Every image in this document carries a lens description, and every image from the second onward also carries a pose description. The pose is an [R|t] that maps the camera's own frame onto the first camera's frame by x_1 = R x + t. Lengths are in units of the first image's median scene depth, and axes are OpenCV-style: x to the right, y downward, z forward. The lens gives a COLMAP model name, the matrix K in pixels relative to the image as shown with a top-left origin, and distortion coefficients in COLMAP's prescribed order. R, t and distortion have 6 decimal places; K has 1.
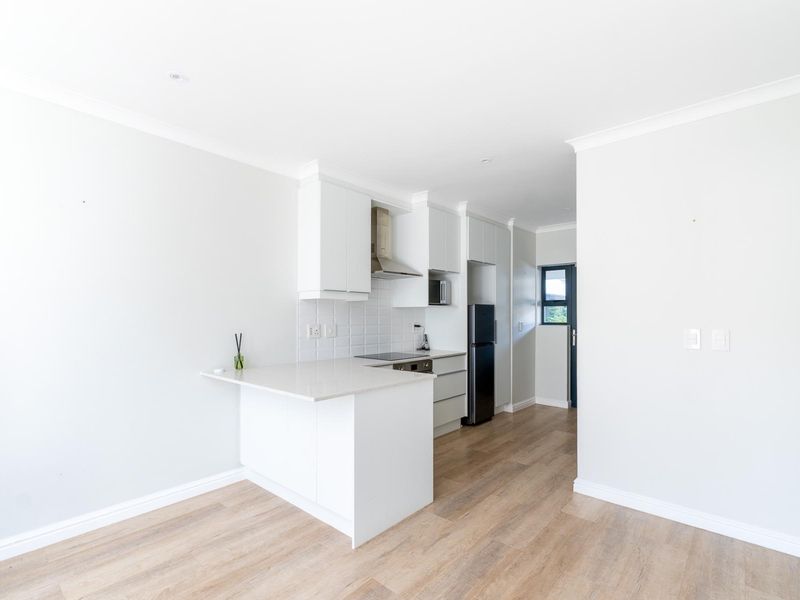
lens RADIAL K [[390.9, 0, 400.1], [0, 390.9, 311.1], [0, 0, 1]] dist [0.007766, 0.000984]
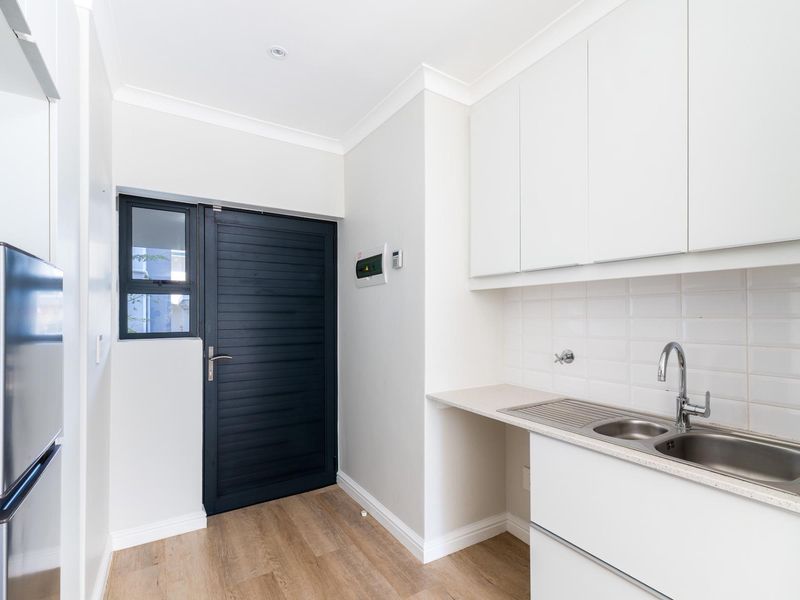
lens RADIAL K [[390.9, 0, 398.5], [0, 390.9, 311.1], [0, 0, 1]] dist [0.007766, 0.000984]
pose [[0.292777, 0.005957, 0.956162, 0.087660], [-0.008403, 0.999958, -0.003657, 0.008035], [-0.956144, -0.006964, 0.292815, 0.879312]]
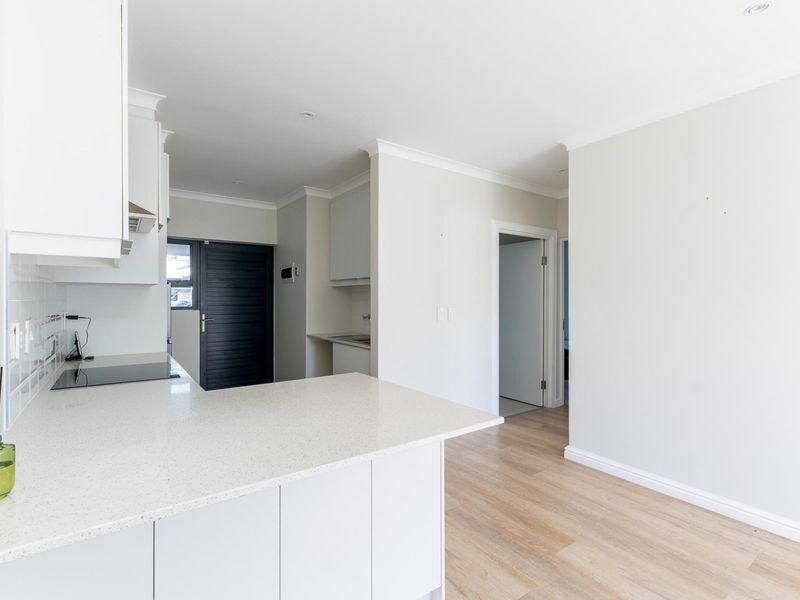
lens RADIAL K [[390.9, 0, 399.8], [0, 390.9, 298.5], [0, 0, 1]] dist [0.007766, 0.000984]
pose [[0.235000, -0.000321, 0.971995, -0.437223], [-0.012341, 0.999918, 0.003314, 0.004935], [-0.971917, -0.012774, 0.234977, 0.473312]]
